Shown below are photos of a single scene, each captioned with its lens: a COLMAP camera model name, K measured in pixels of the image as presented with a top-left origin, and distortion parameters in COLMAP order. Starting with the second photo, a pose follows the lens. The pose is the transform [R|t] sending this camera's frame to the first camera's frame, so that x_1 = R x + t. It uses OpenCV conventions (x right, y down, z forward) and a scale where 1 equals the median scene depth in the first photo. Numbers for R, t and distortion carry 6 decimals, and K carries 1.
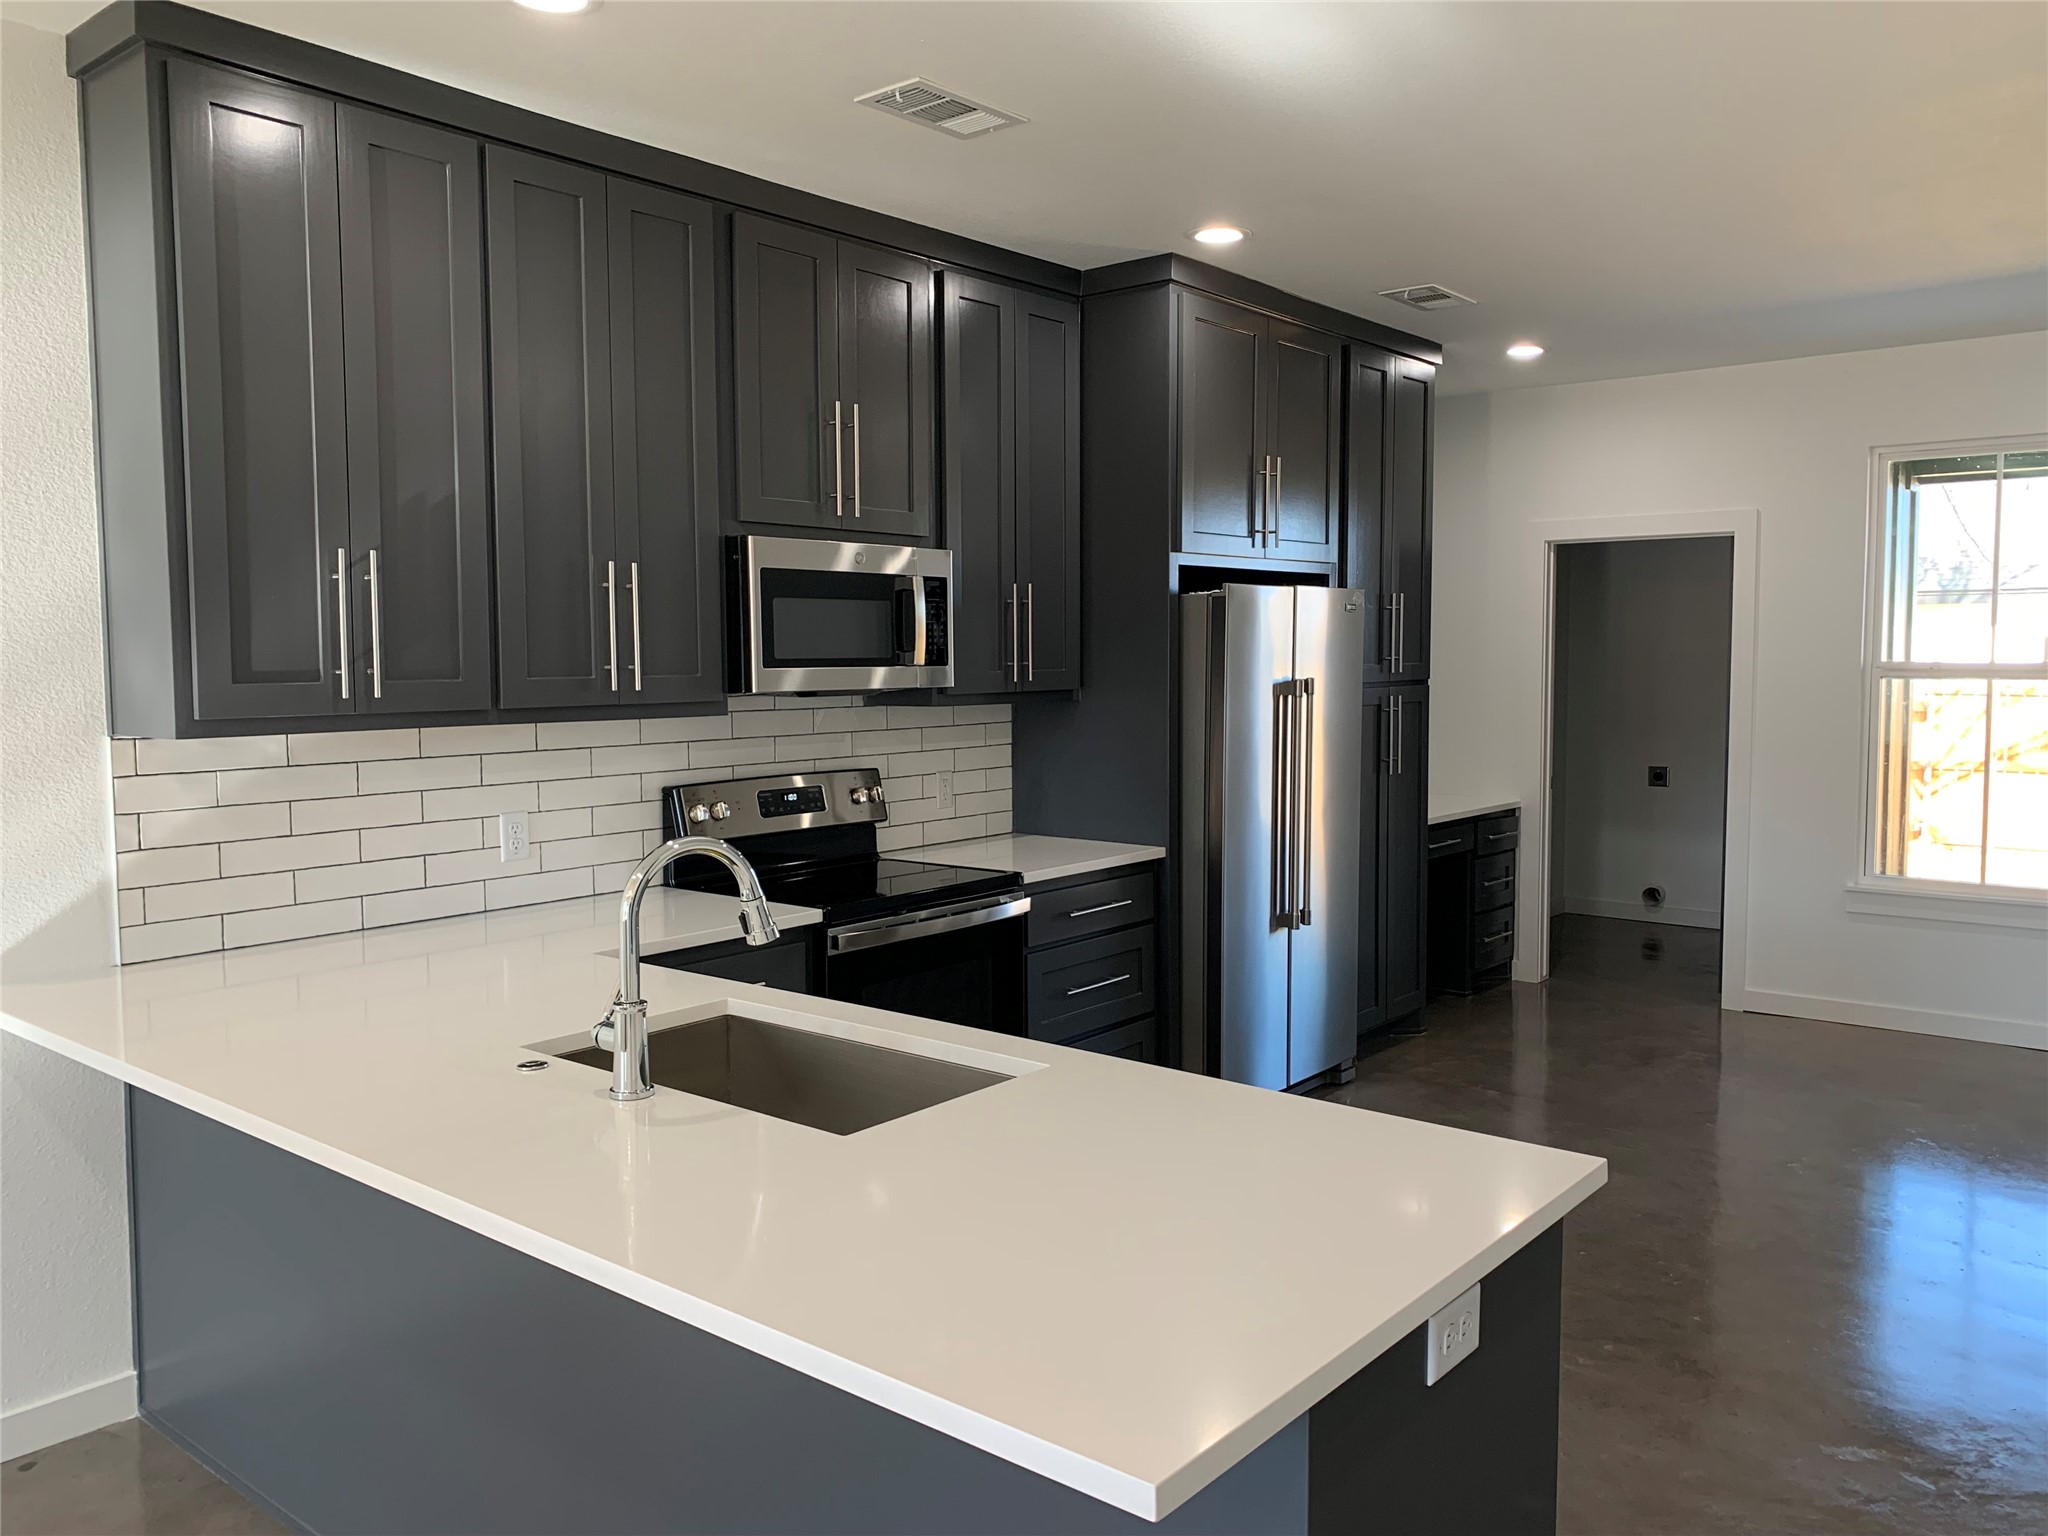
lens RADIAL K [[1558.7, 0, 1024.0], [0, 1558.7, 768.0], [0, 0, 1]] dist [0.006684, 0.001767]
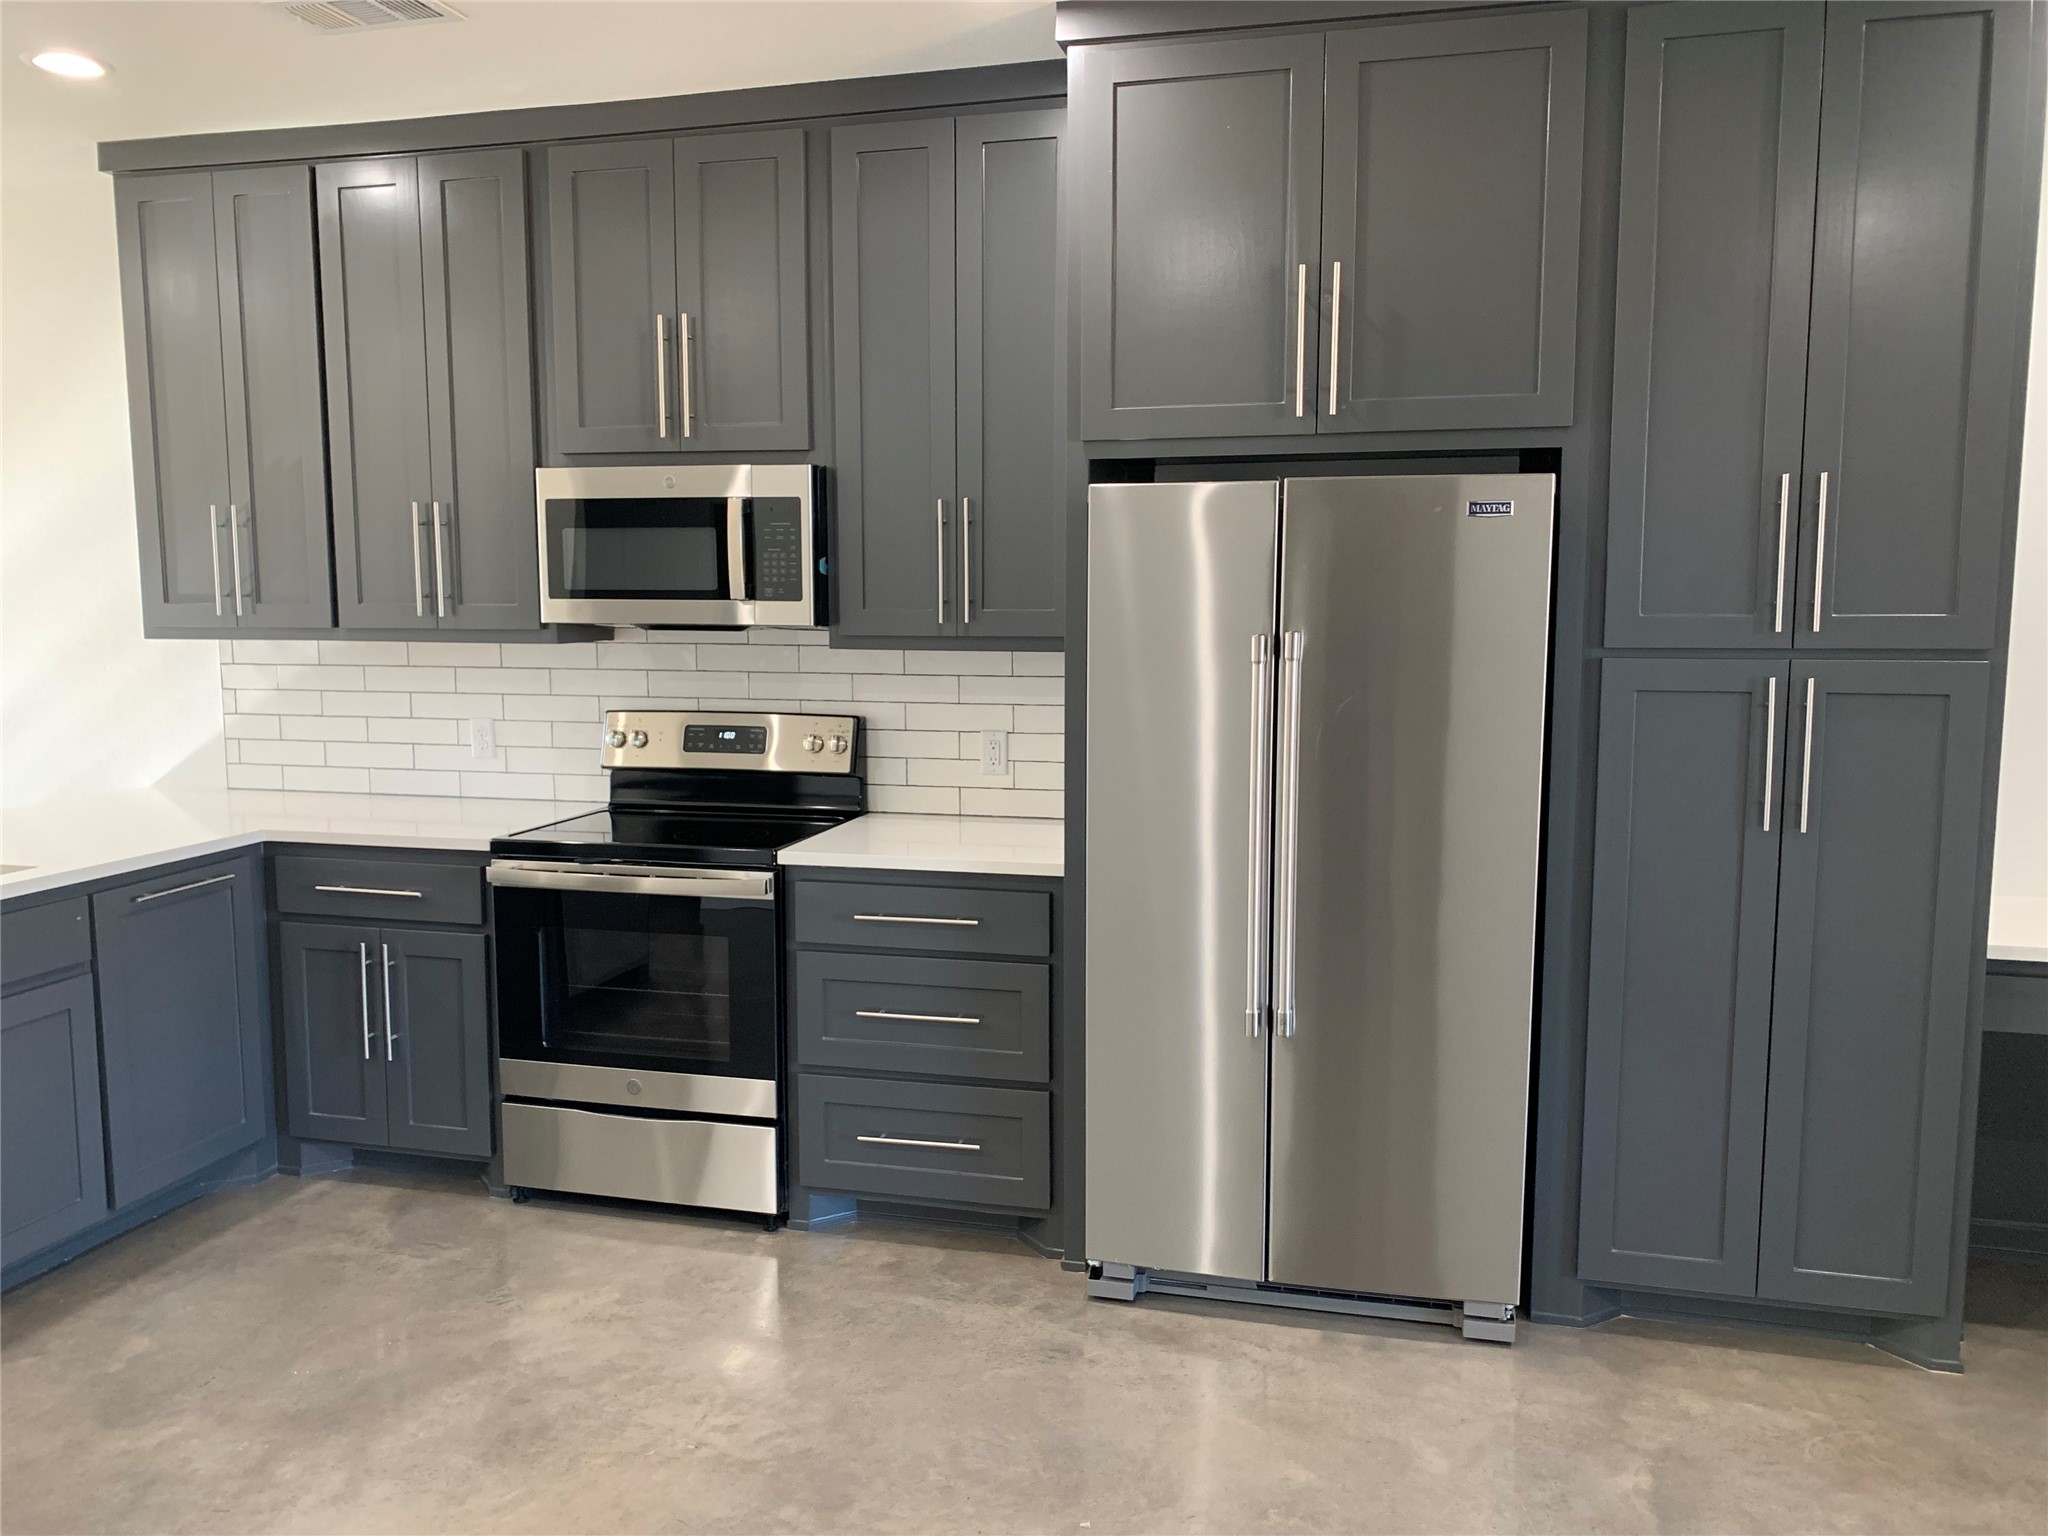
lens RADIAL K [[1558.7, 0, 1024.0], [0, 1558.7, 768.0], [0, 0, 1]] dist [0.006684, 0.001767]
pose [[0.423503, 0.112890, -0.898833, 0.875916], [-0.071016, 0.993289, 0.091293, -0.068295], [0.903107, 0.025169, 0.428678, 0.829972]]
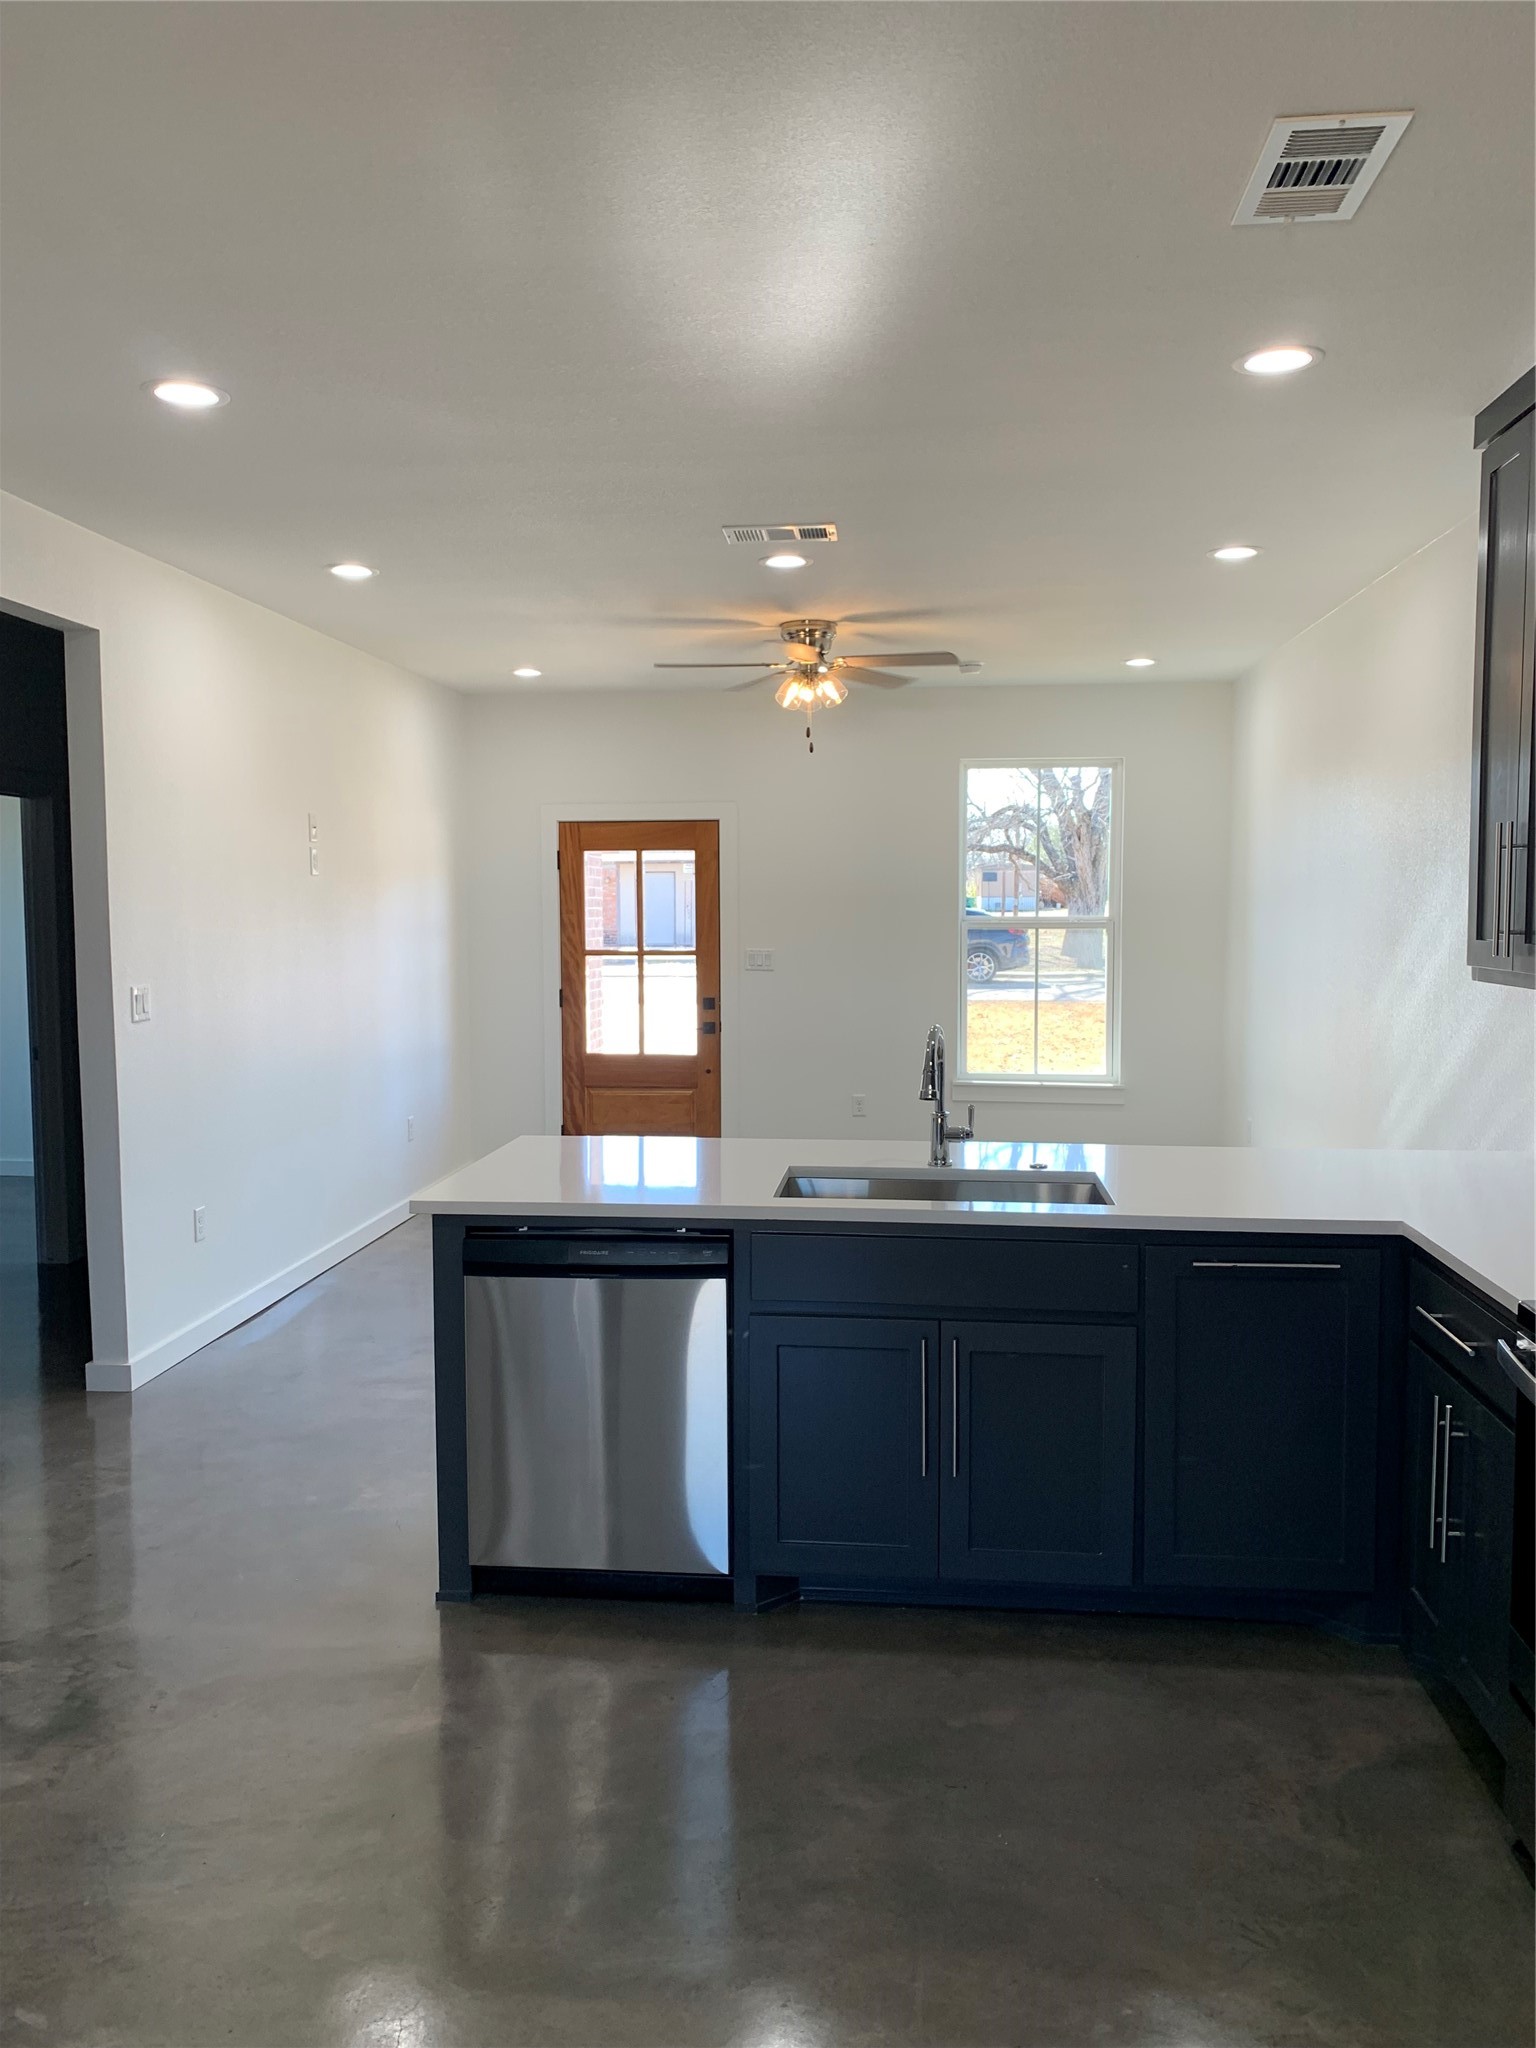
lens RADIAL K [[1558.7, 0, 768.0], [0, 1558.7, 1024.0], [0, 0, 1]] dist [0.006684, 0.001767]
pose [[-0.834039, 0.052434, -0.549208, 0.494480], [-0.033616, 0.988794, 0.145452, -0.113010], [0.550680, 0.139775, -0.822930, 1.290658]]
